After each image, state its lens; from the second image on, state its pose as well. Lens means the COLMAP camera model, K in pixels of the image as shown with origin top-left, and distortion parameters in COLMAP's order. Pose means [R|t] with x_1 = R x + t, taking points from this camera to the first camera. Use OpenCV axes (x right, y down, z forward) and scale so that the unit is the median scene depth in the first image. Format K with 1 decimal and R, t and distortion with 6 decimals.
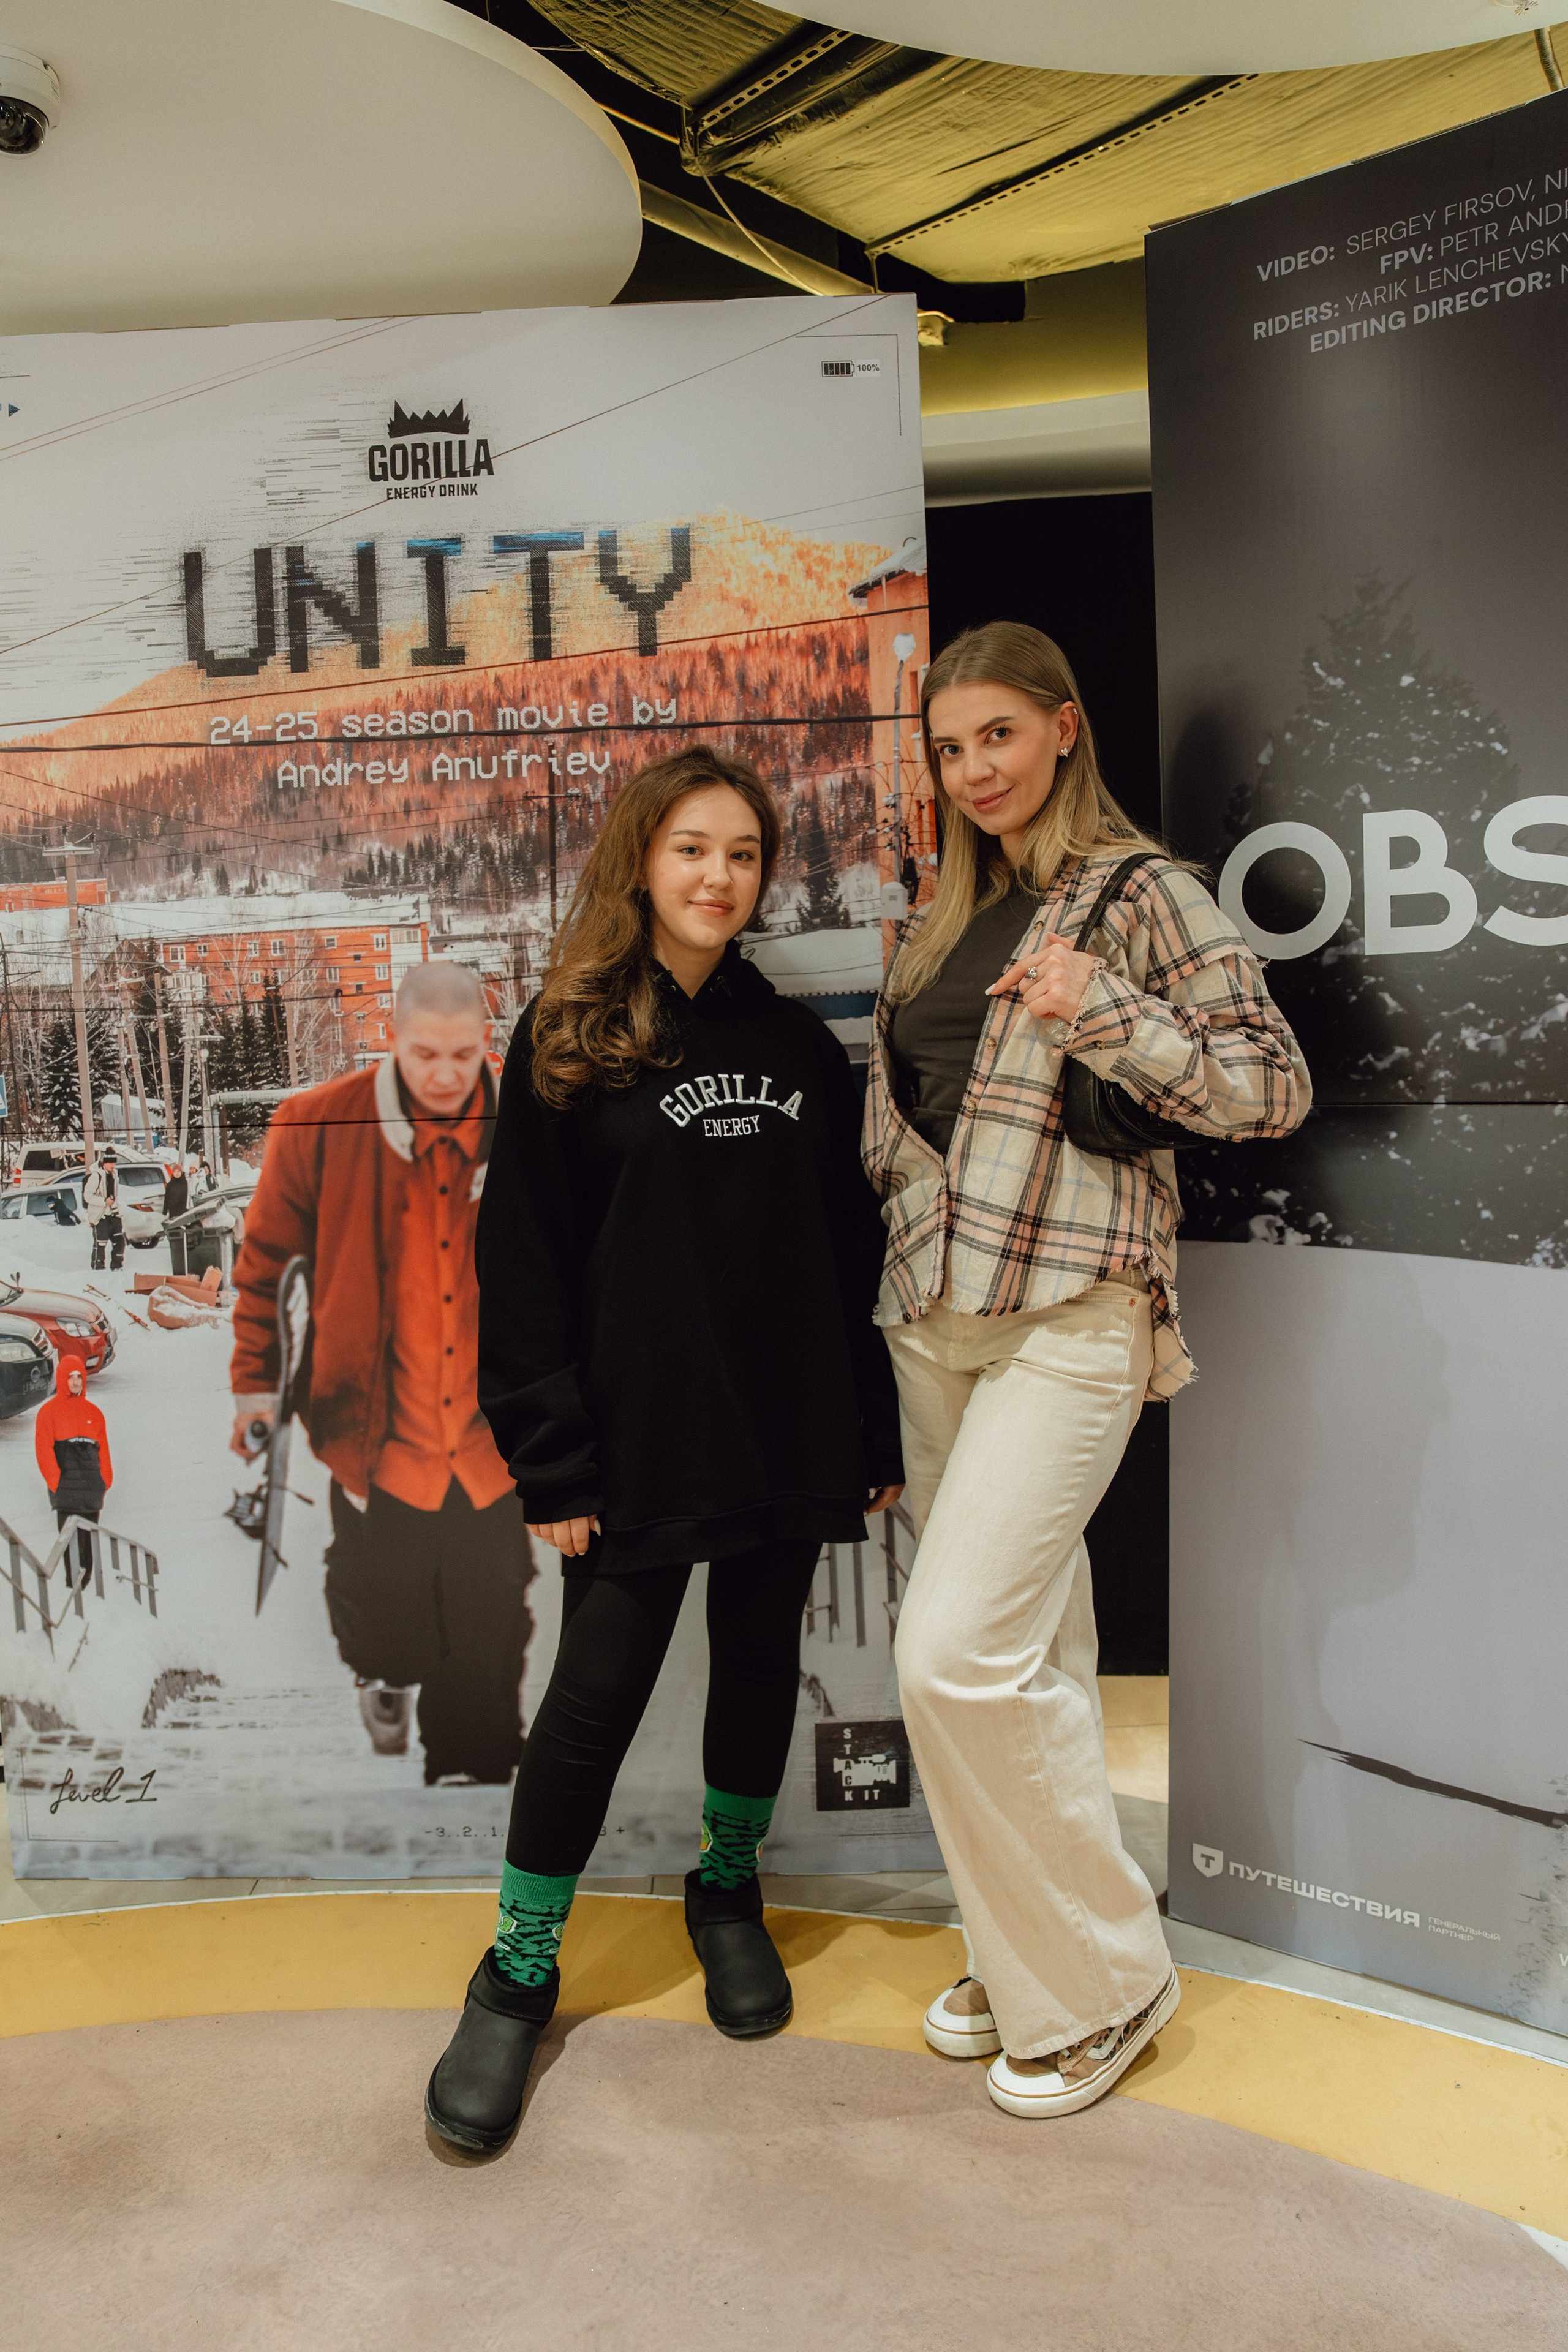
lens RADIAL K [[1603.7, 0, 791.2], [0, 1603.7, 1170.6], [0, 0, 1]] dist [-0.118794, 0.093070]
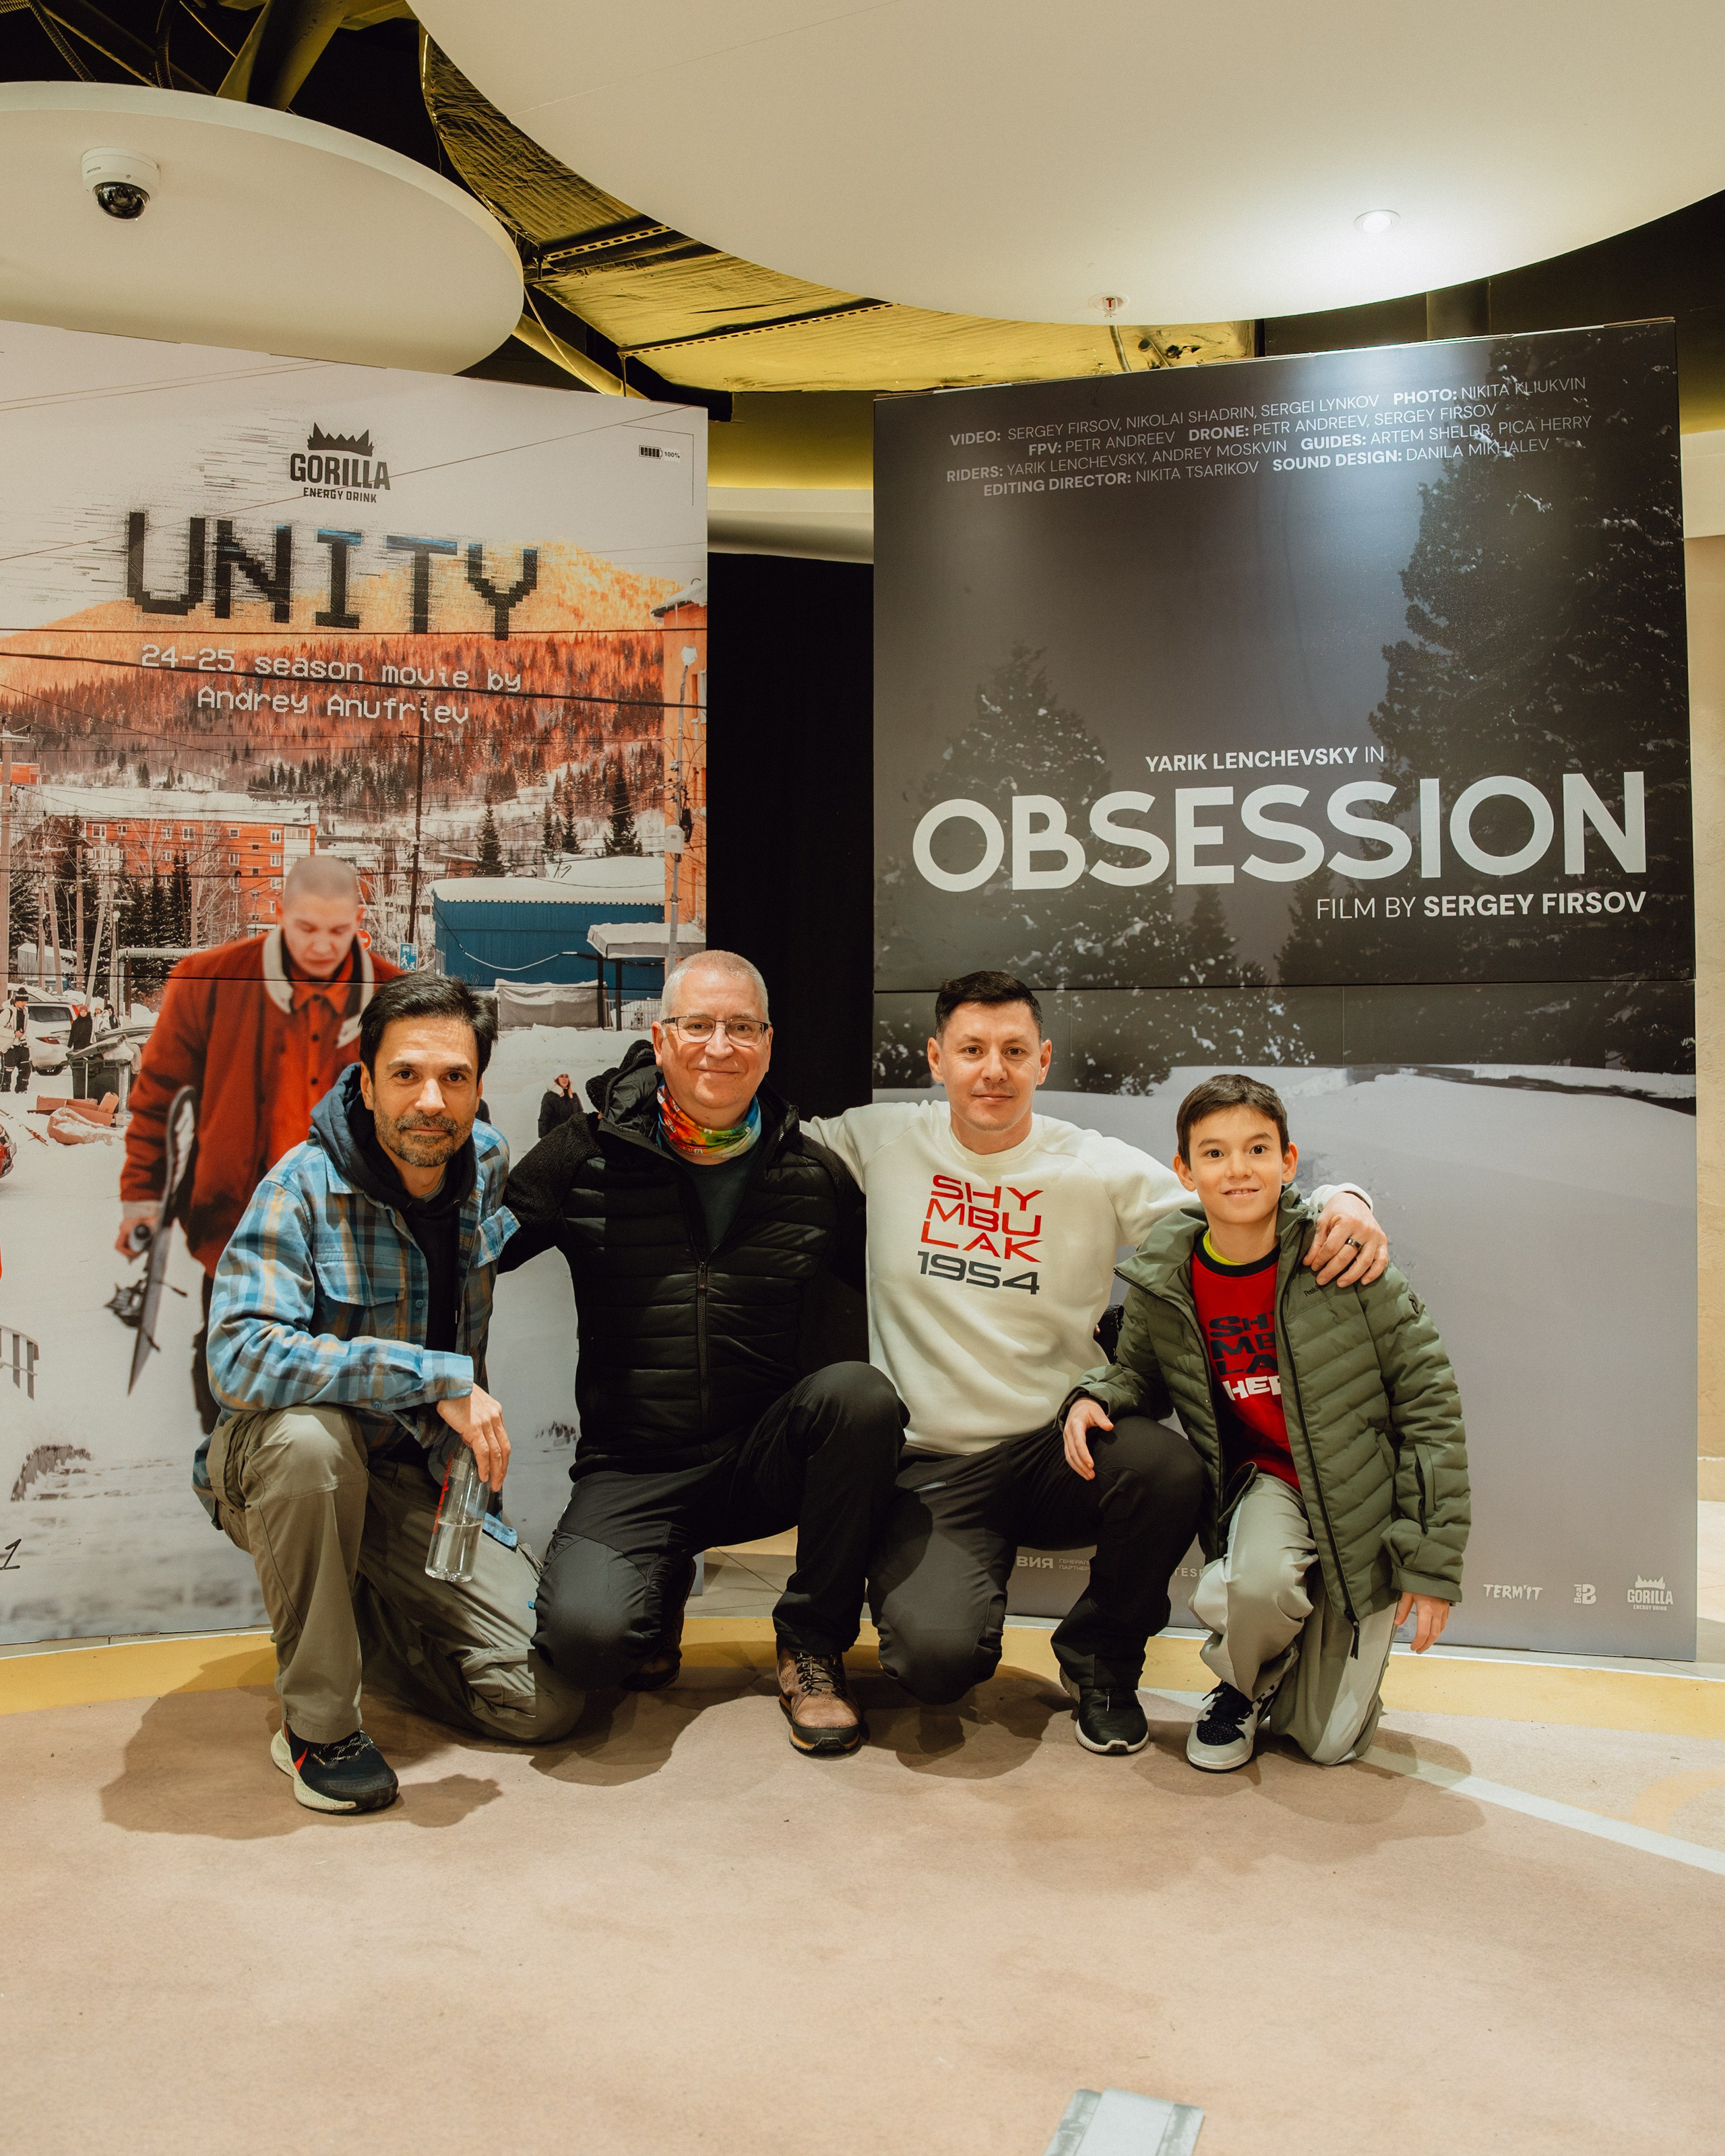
lens RADIAL K [[1751.0, 0, 865.1], [0, 1751.0, 1072.9], [0, 0, 1]] dist [-0.128750, 0.106082]
pose [[0.938028, 0.042830, 0.343902, -0.284205], [-0.005666, 0.994097, -0.108349, 0.186855], [-0.346513, 0.099686, 0.932733, -0.410960]]
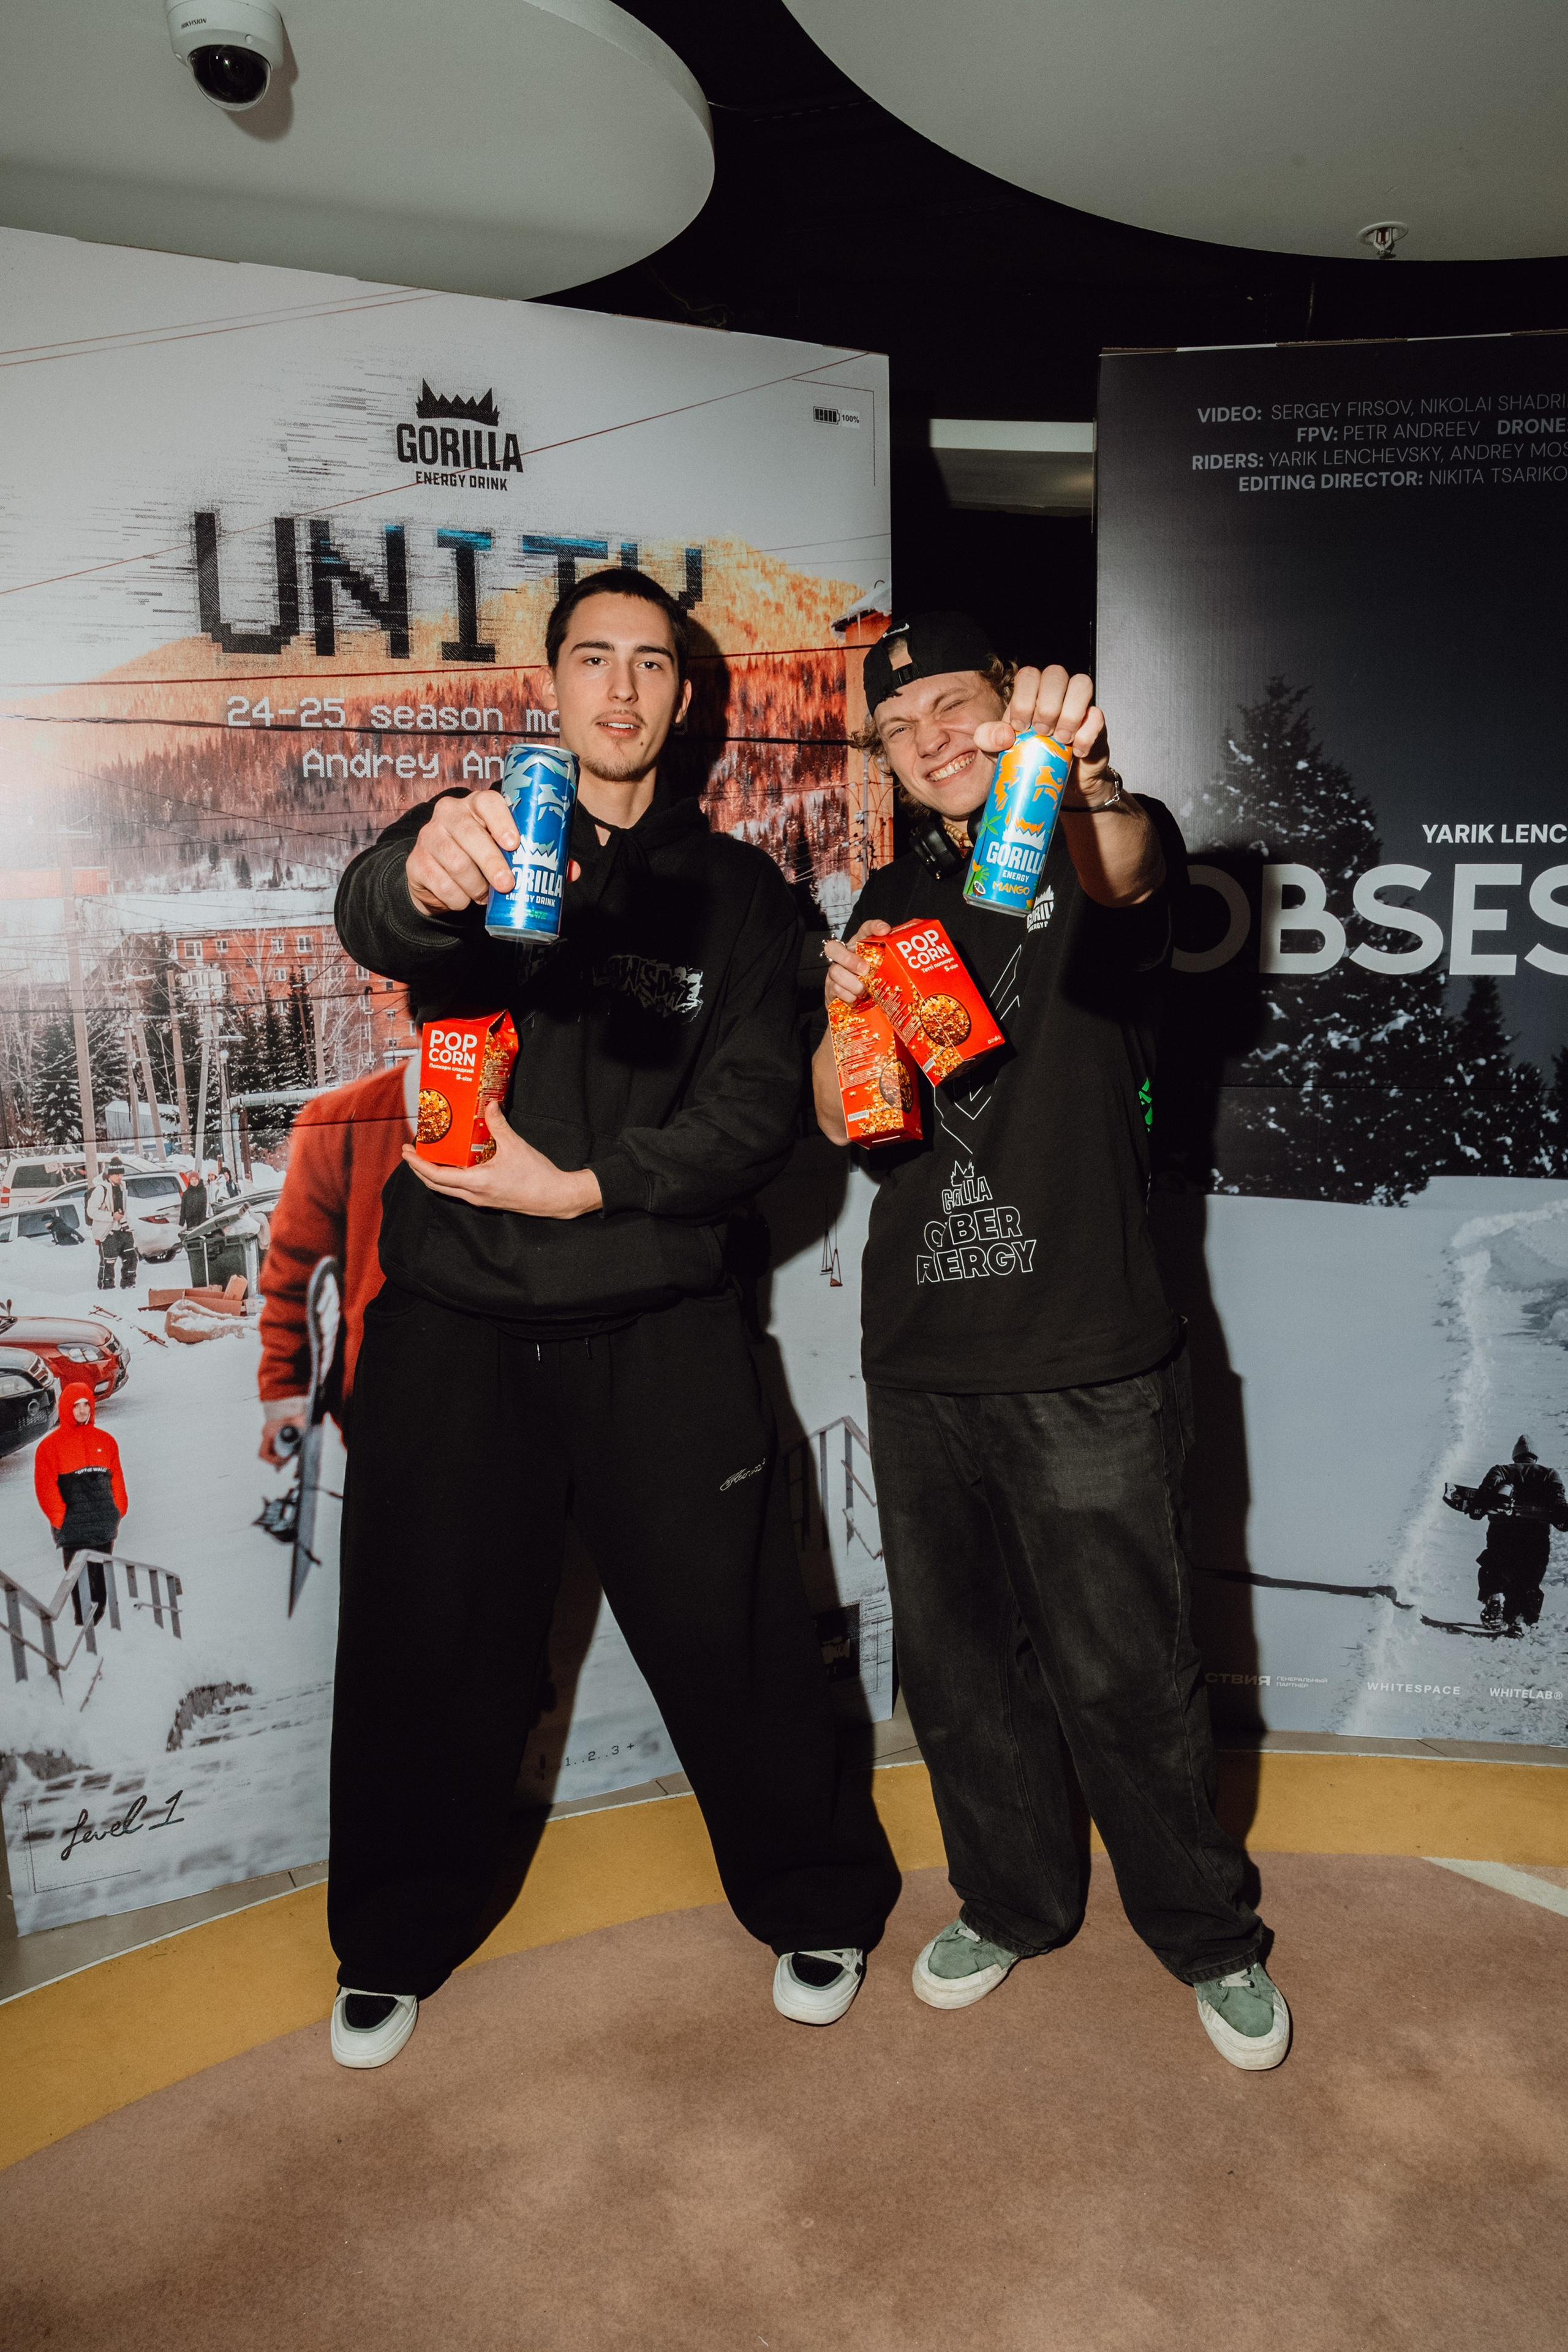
lens RADIAL K [[1597.4, 0, 784.1], [0, 1597.4, 1179.6], [0, 0, 1]] dist [-0.118402, 0.091650]
pose [[0.893768, -0.059201, 0.444606, -0.503145], [0.015551, 0.994745, 0.101194, -0.091420], [-0.448260, -0.083530, 0.889992, -0.000346]]
